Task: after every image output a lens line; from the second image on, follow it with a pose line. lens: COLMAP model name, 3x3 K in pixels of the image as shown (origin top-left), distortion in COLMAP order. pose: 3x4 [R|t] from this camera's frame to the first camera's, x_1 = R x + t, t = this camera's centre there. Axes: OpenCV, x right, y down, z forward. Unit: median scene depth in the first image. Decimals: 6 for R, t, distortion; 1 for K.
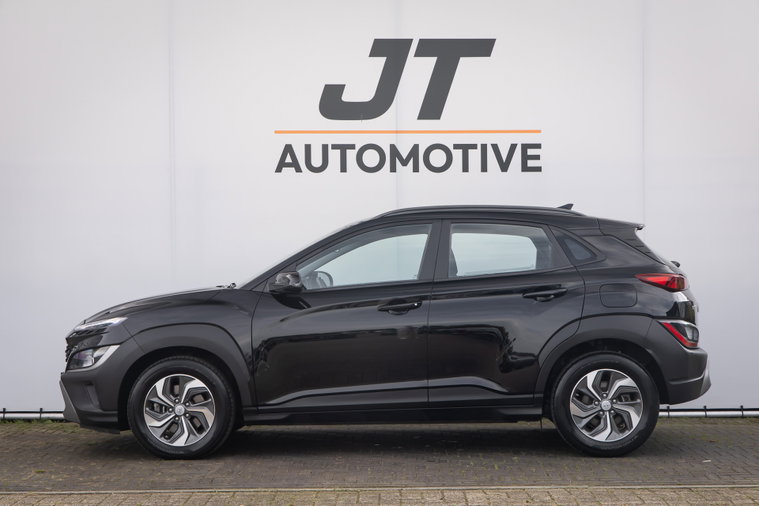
lens RADIAL K [[1516.7, 0, 386.4], [0, 1516.7, 248.3], [0, 0, 1]] dist [0.019936, 0.000000]
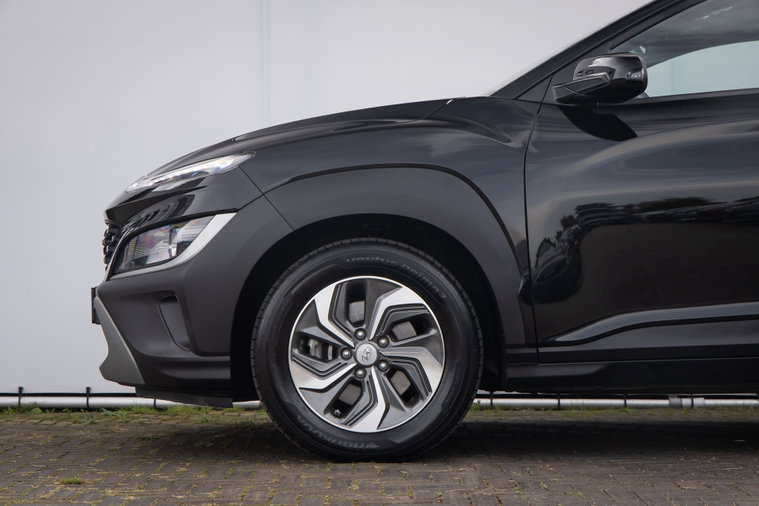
lens RADIAL K [[1749.9, 0, 382.8], [0, 1749.9, 255.2], [0, 0, 1]] dist [0.090023, 0.000000]
pose [[0.999819, 0.006880, 0.017718, -0.139719], [-0.006722, 0.999938, -0.008929, 0.080733], [-0.017779, 0.008808, 0.999803, 0.465865]]
